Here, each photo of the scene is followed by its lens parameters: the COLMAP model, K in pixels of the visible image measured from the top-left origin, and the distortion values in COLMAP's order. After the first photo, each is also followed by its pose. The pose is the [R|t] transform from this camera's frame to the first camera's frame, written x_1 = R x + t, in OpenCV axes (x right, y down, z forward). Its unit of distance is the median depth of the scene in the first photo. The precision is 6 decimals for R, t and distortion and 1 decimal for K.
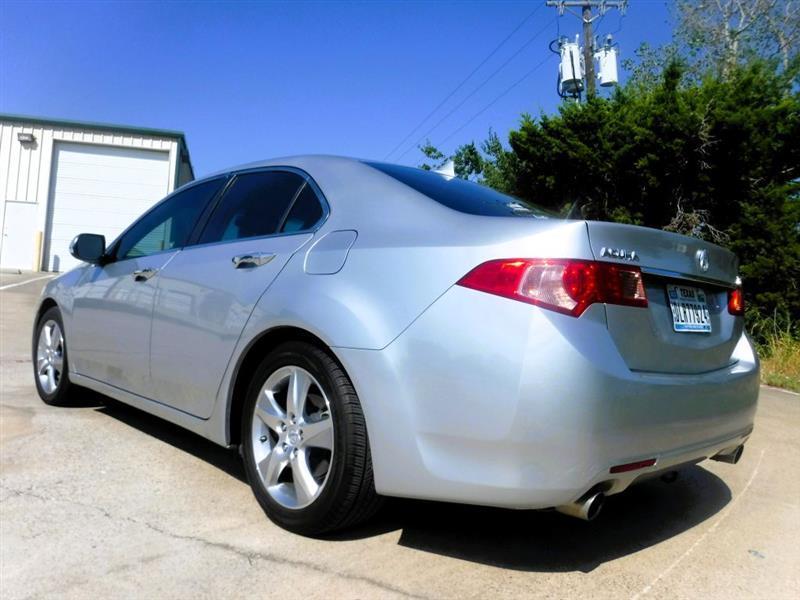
lens RADIAL K [[661.6, 0, 429.0], [0, 661.6, 288.0], [0, 0, 1]] dist [-0.071862, 0.015436]
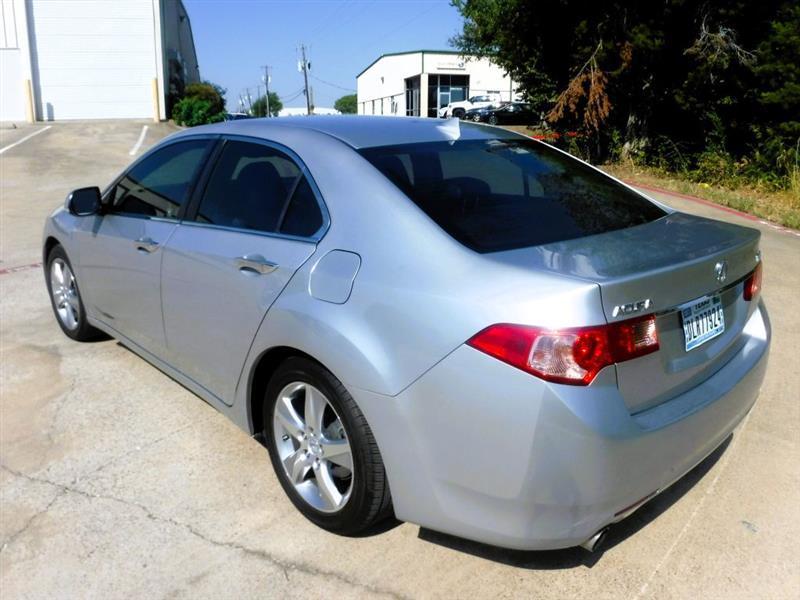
lens RADIAL K [[663.2, 0, 429.4], [0, 663.2, 329.6], [0, 0, 1]] dist [-0.085954, 0.049198]
pose [[0.998980, -0.038327, -0.023858, 0.009999], [0.043630, 0.955411, 0.292037, -0.258609], [0.011602, -0.292780, 0.956109, 0.050396]]
